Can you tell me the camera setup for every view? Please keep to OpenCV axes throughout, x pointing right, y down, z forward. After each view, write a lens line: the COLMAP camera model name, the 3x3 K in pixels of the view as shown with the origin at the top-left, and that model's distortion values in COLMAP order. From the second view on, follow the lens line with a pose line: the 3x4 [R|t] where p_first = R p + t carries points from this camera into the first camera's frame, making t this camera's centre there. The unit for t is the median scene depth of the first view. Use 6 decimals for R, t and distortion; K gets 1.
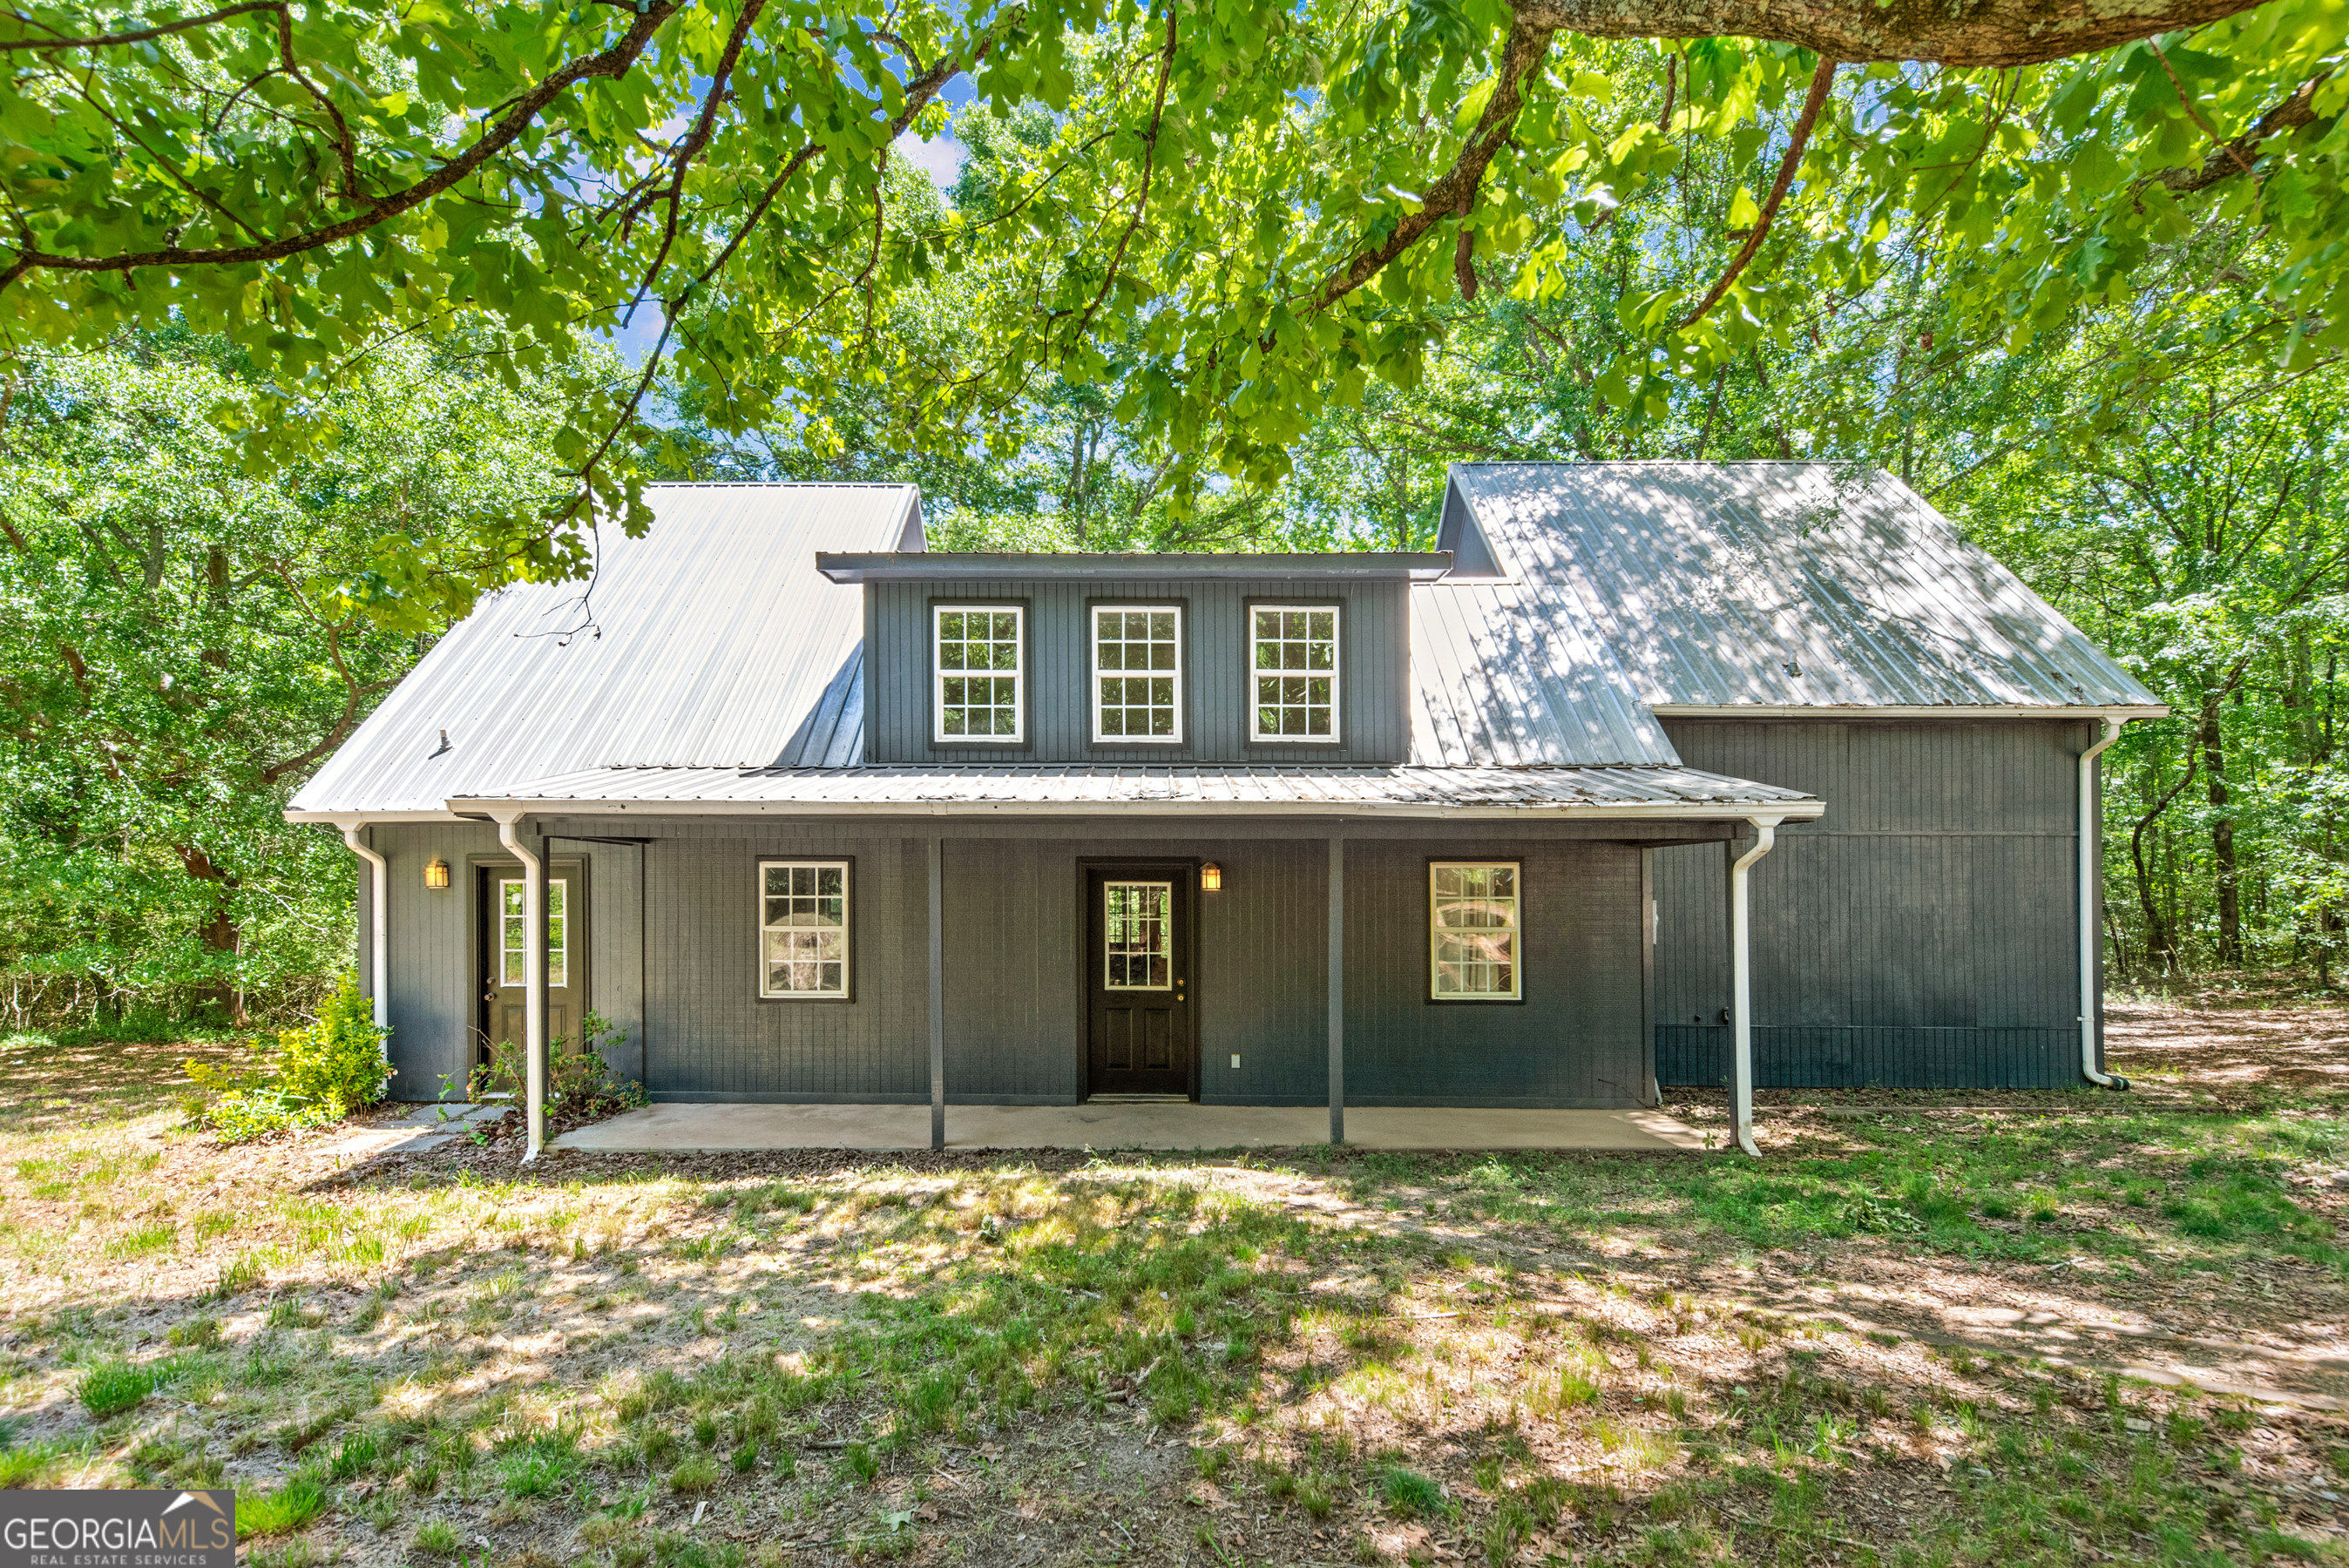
lens RADIAL K [[1040.1, 0, 1175.1], [0, 1040.1, 893.7], [0, 0, 1]] dist [0.010778, -0.000005]
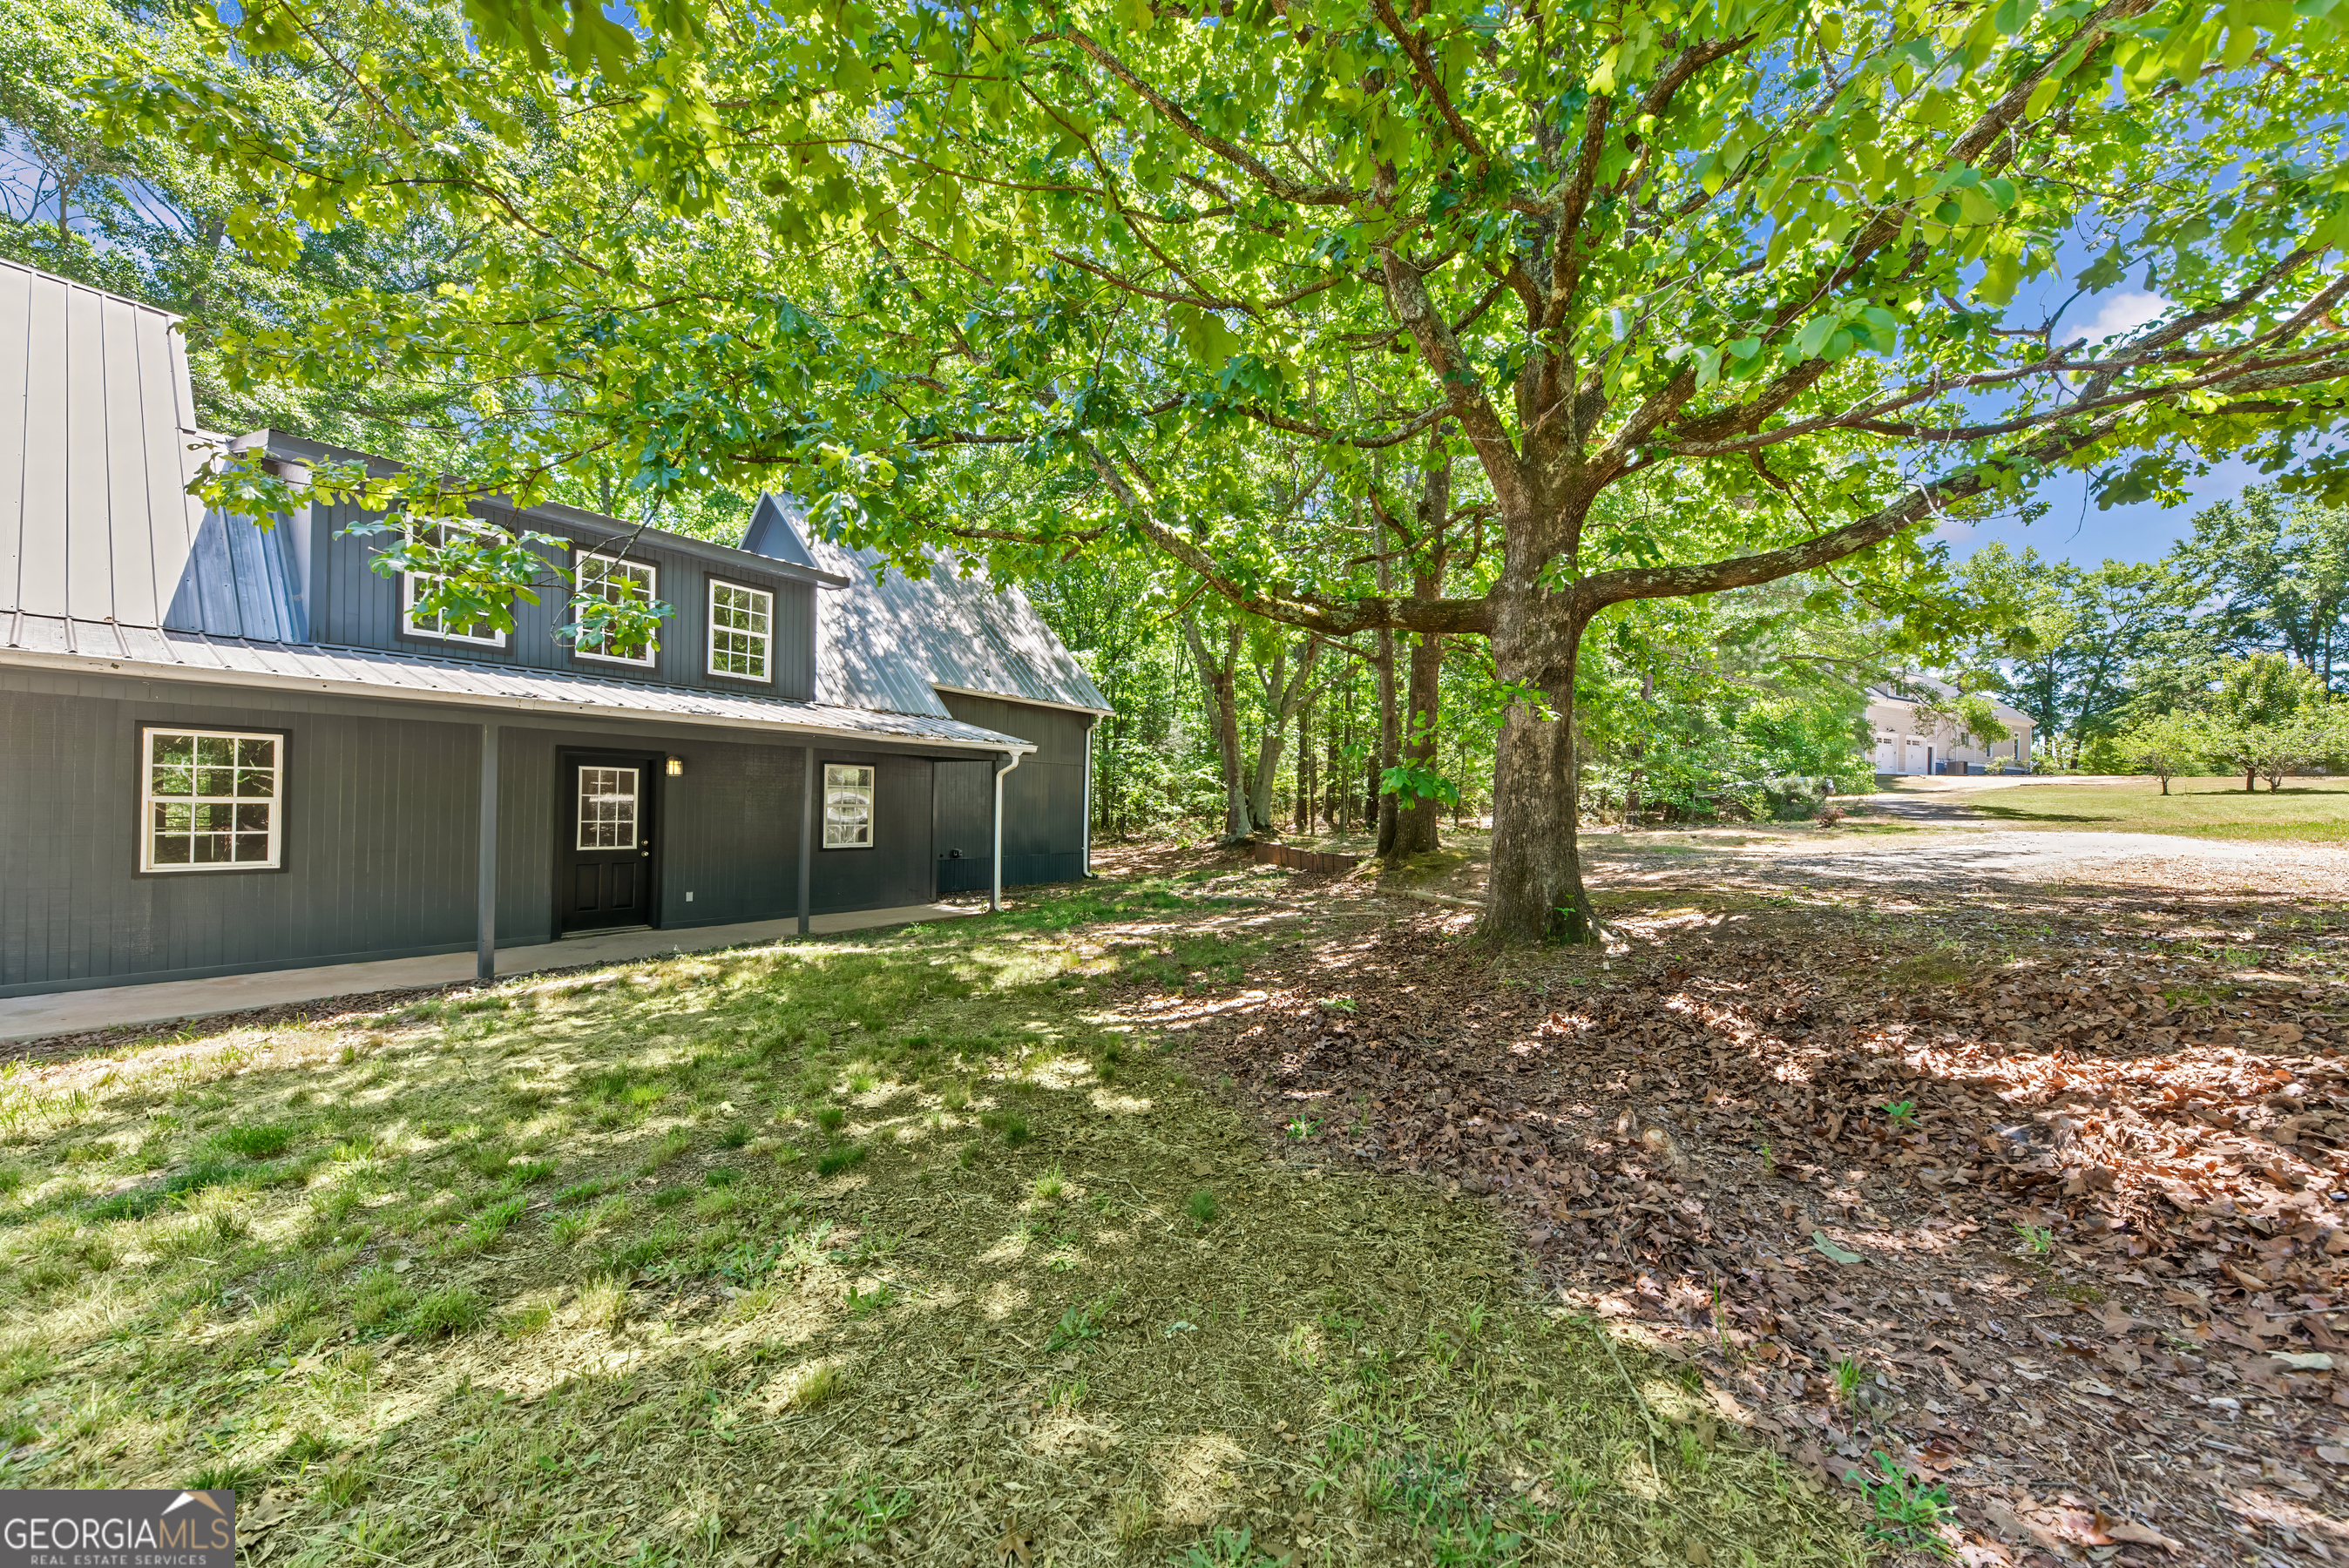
lens RADIAL K [[810.5, 0, 1166.4], [0, 810.5, 801.7], [0, 0, 1]] dist [0.006500, -0.000115]
pose [[0.599987, 0.011735, 0.799924, -0.436835], [-0.023968, 0.999707, 0.003311, 0.012192], [-0.799651, -0.021160, 0.600092, -0.181176]]
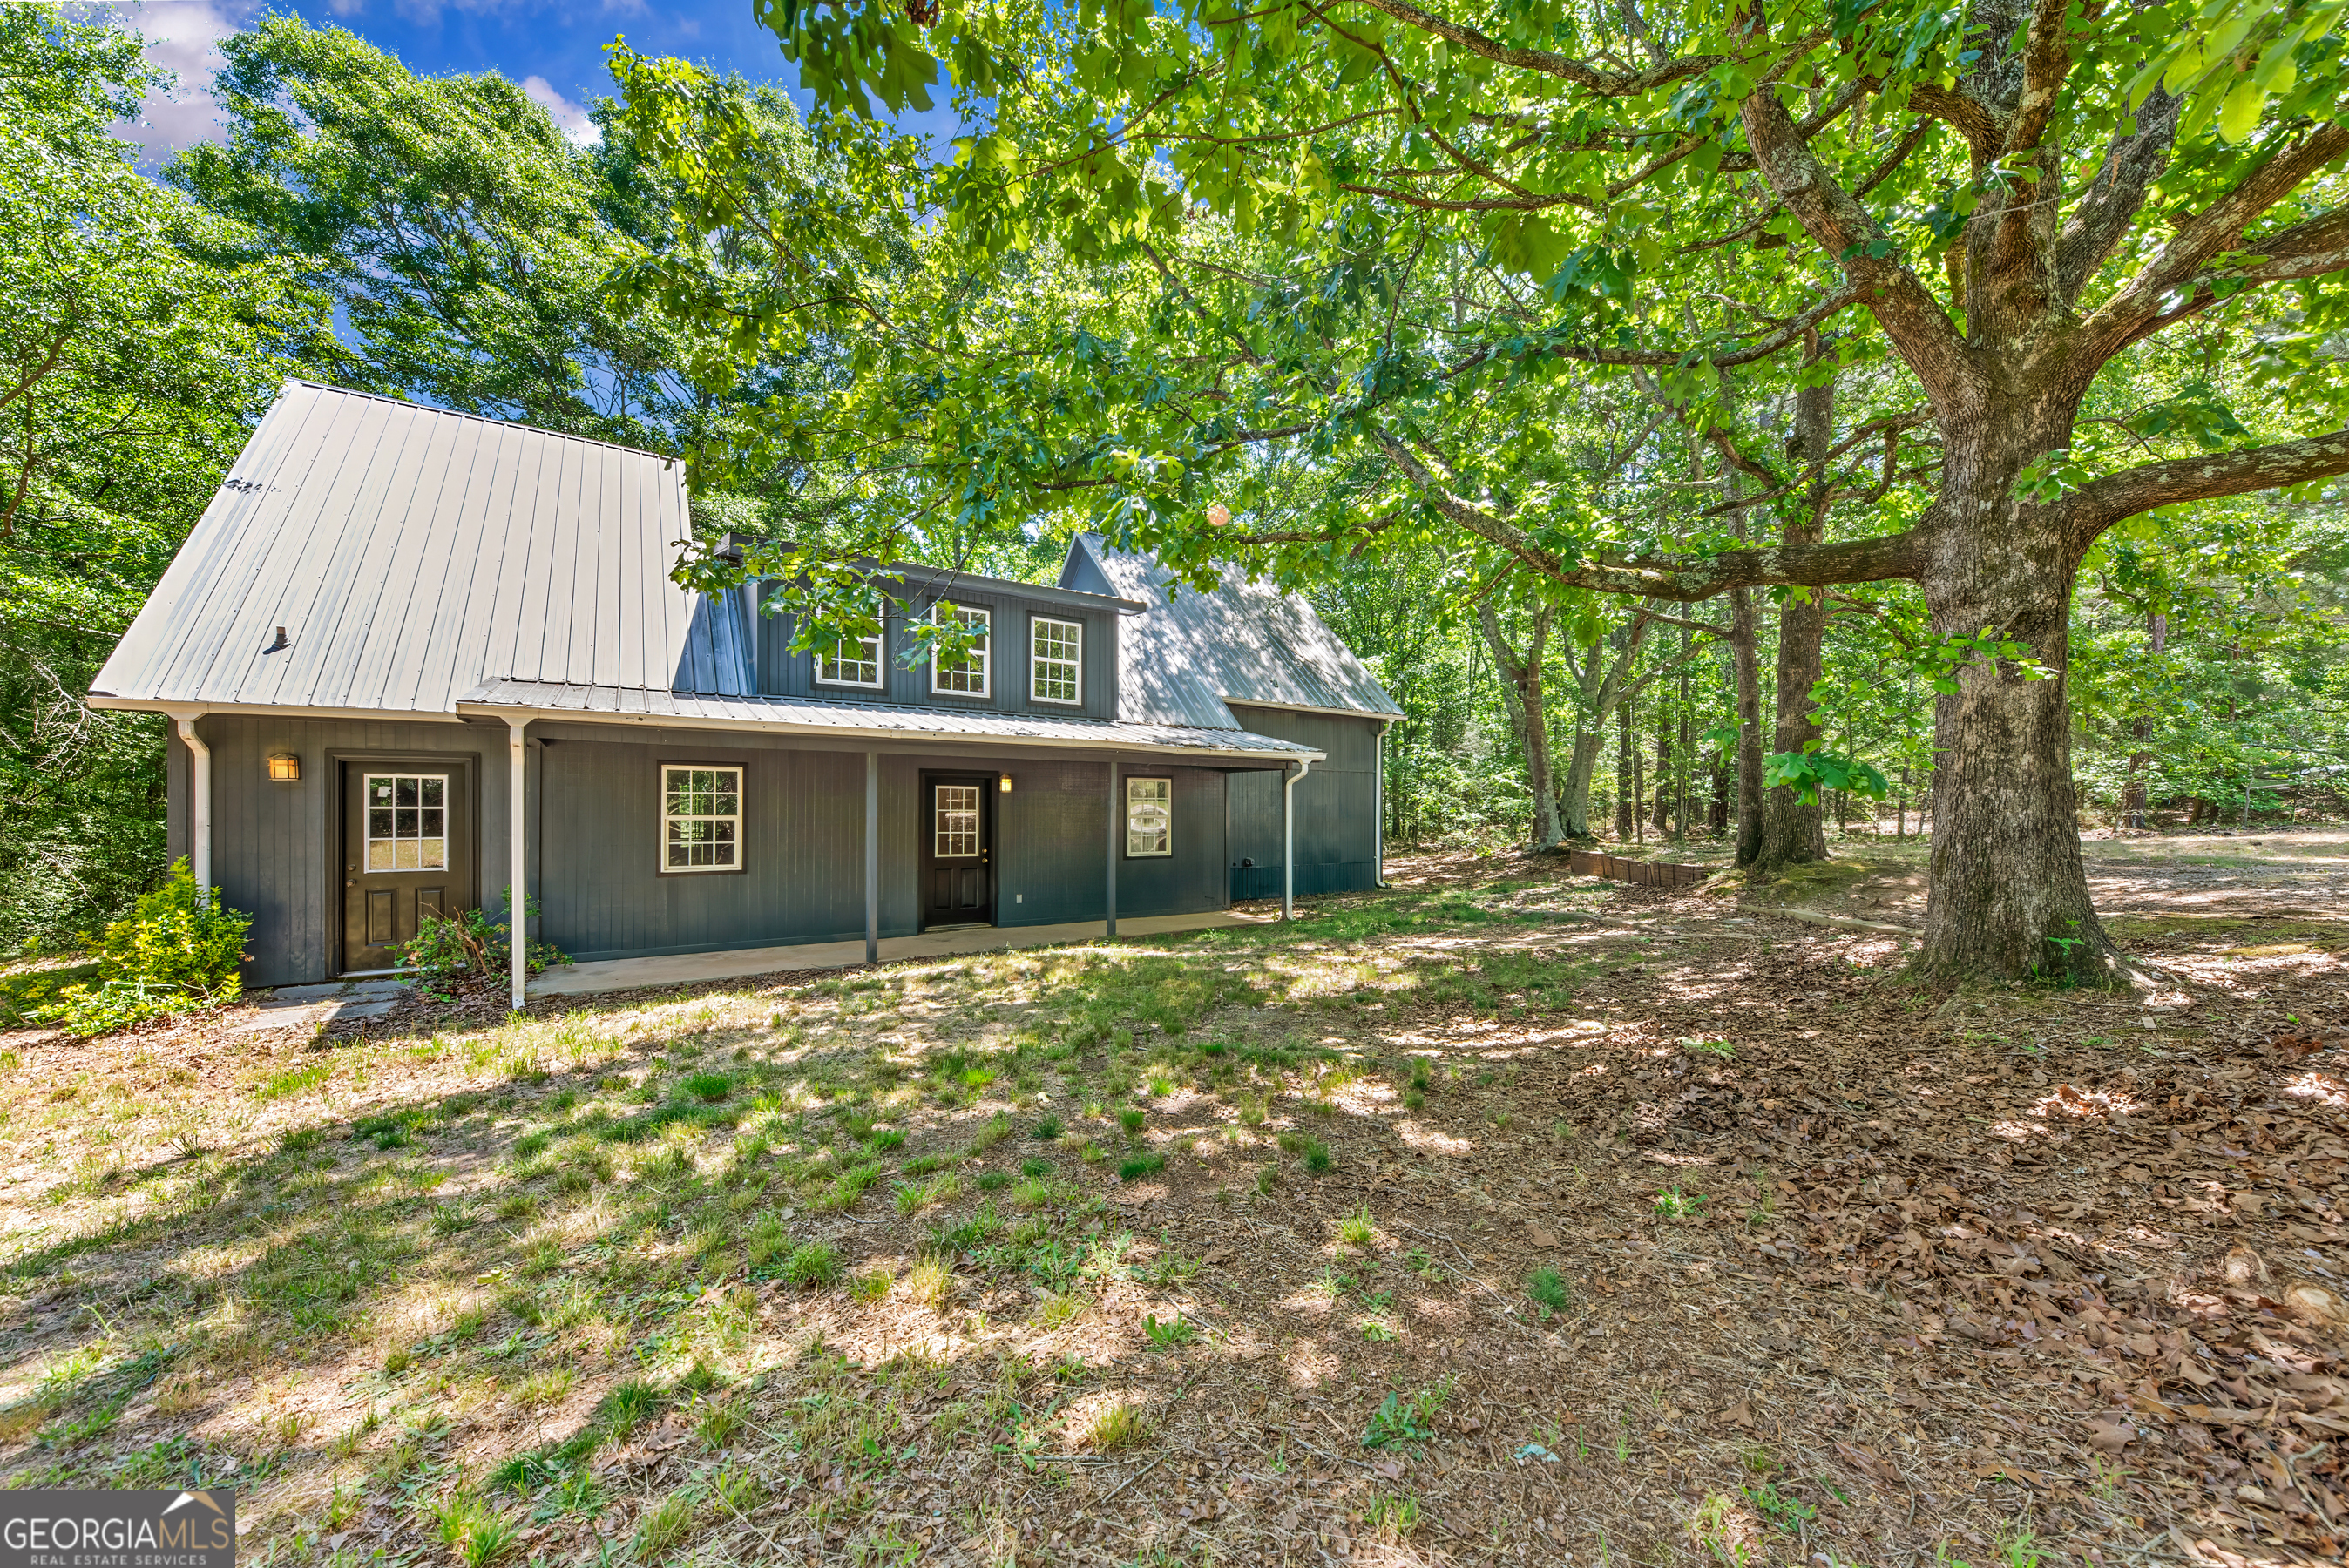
lens RADIAL K [[799.9, 0, 1176.4], [0, 799.9, 808.1], [0, 0, 1]] dist [0.002759, -0.000232]
pose [[0.833385, 0.002657, 0.552686, -0.418655], [-0.005223, 0.999982, 0.003069, 0.016160], [-0.552668, -0.005444, 0.833384, -0.158044]]
